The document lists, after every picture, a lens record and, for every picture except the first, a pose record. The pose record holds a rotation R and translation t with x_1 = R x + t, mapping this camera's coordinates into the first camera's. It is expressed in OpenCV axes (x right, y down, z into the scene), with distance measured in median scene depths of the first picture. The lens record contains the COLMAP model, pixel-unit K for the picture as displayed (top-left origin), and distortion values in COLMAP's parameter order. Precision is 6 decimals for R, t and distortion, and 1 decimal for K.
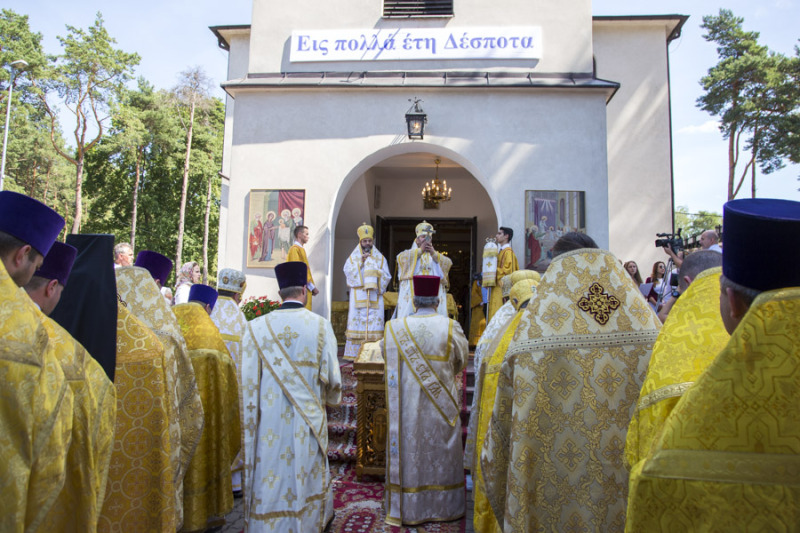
lens RADIAL K [[613.5, 0, 398.2], [0, 613.5, 264.5], [0, 0, 1]] dist [-0.080770, 0.020074]
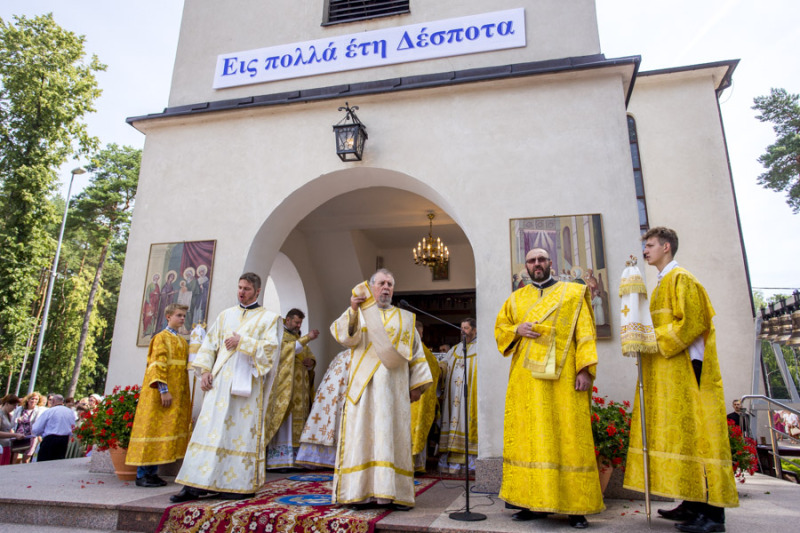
lens RADIAL K [[543.0, 0, 400.9], [0, 543.0, 259.4], [0, 0, 1]] dist [-0.046740, 0.017205]
pose [[0.988620, -0.049982, -0.141891, 0.163310], [0.023149, 0.982502, -0.184806, 0.027953], [0.148645, 0.179418, 0.972478, 0.387135]]
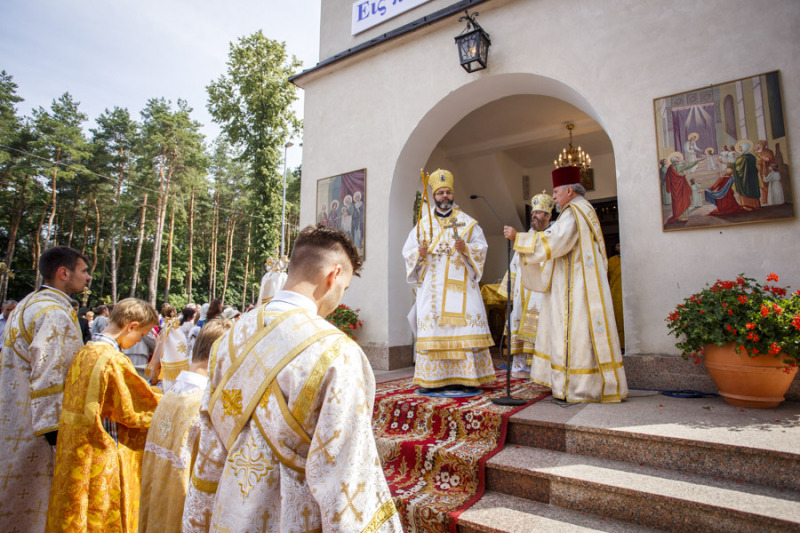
lens RADIAL K [[440.9, 0, 400.9], [0, 440.9, 263.7], [0, 0, 1]] dist [-0.044866, 0.019886]
pose [[0.875720, -0.082725, -0.475680, 0.170296], [0.066319, 0.996484, -0.051206, 0.043798], [0.478244, 0.013296, 0.878126, 0.477388]]
